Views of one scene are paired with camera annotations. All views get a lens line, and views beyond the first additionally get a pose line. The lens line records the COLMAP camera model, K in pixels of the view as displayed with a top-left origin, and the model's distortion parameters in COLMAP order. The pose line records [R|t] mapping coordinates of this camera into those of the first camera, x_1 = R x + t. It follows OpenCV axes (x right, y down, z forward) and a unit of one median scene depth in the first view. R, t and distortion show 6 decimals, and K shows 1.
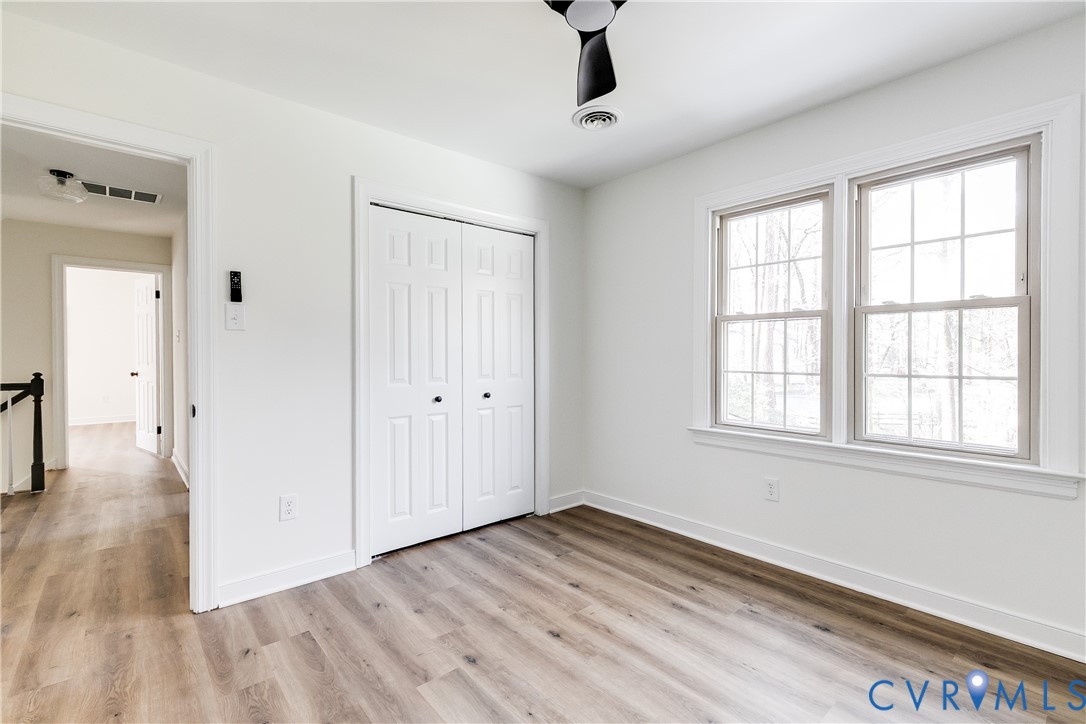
lens RADIAL K [[507.2, 0, 541.1], [0, 507.2, 350.9], [0, 0, 1]] dist [0.003433, 0.000171]
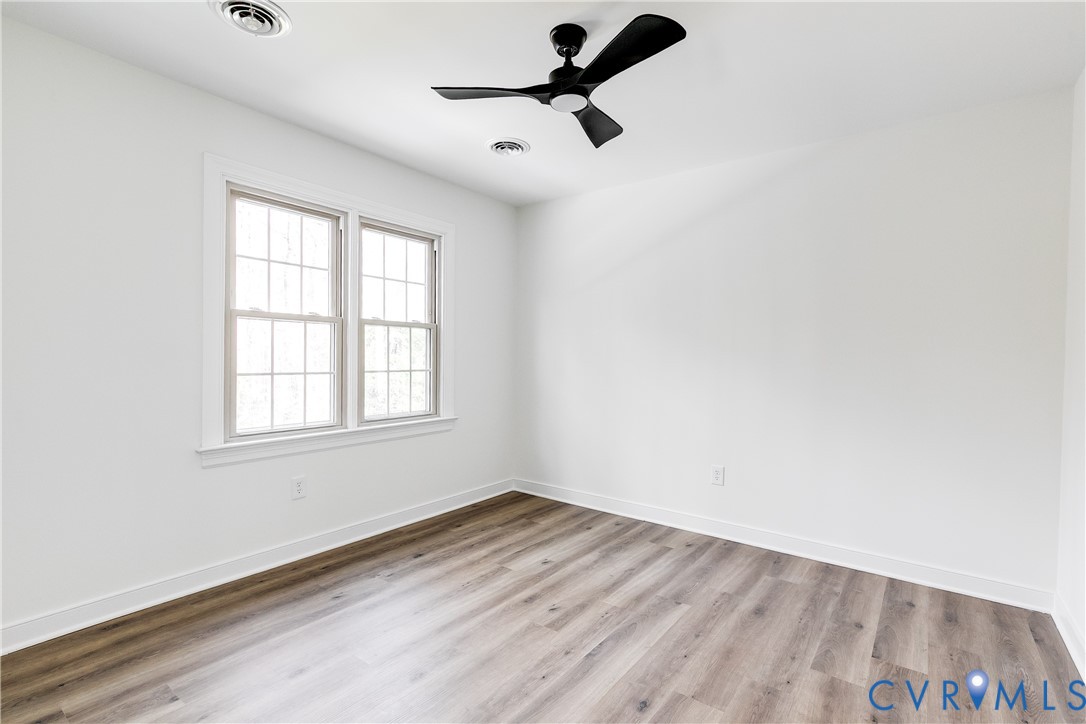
lens RADIAL K [[533.0, 0, 543.0], [0, 533.0, 362.0], [0, 0, 1]] dist [-0.000791, 0.000207]
pose [[-0.249011, -0.008142, 0.968467, -0.726405], [-0.013202, 0.999900, 0.005011, 0.009052], [-0.968411, -0.011538, -0.249093, 0.821315]]
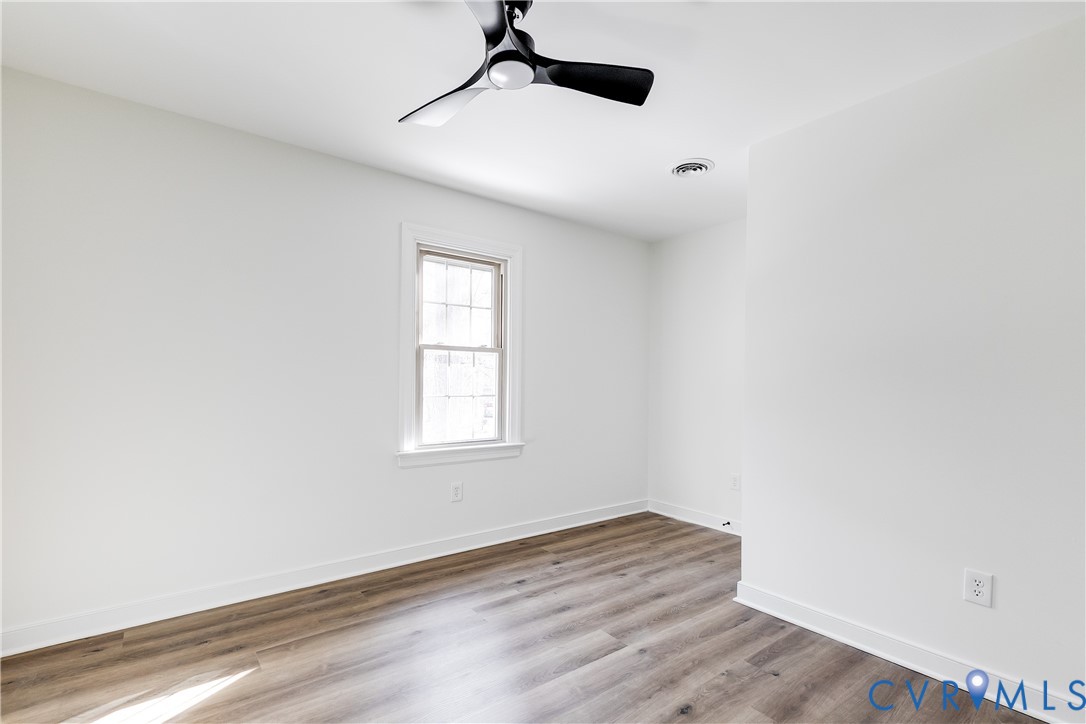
lens RADIAL K [[475.6, 0, 516.9], [0, 475.6, 367.6], [0, 0, 1]] dist [0.000968, 0.000270]
pose [[0.096541, 0.030293, 0.994868, -0.707060], [-0.015204, 0.999465, -0.028958, 0.008687], [-0.995213, -0.012330, 0.096950, 0.798787]]
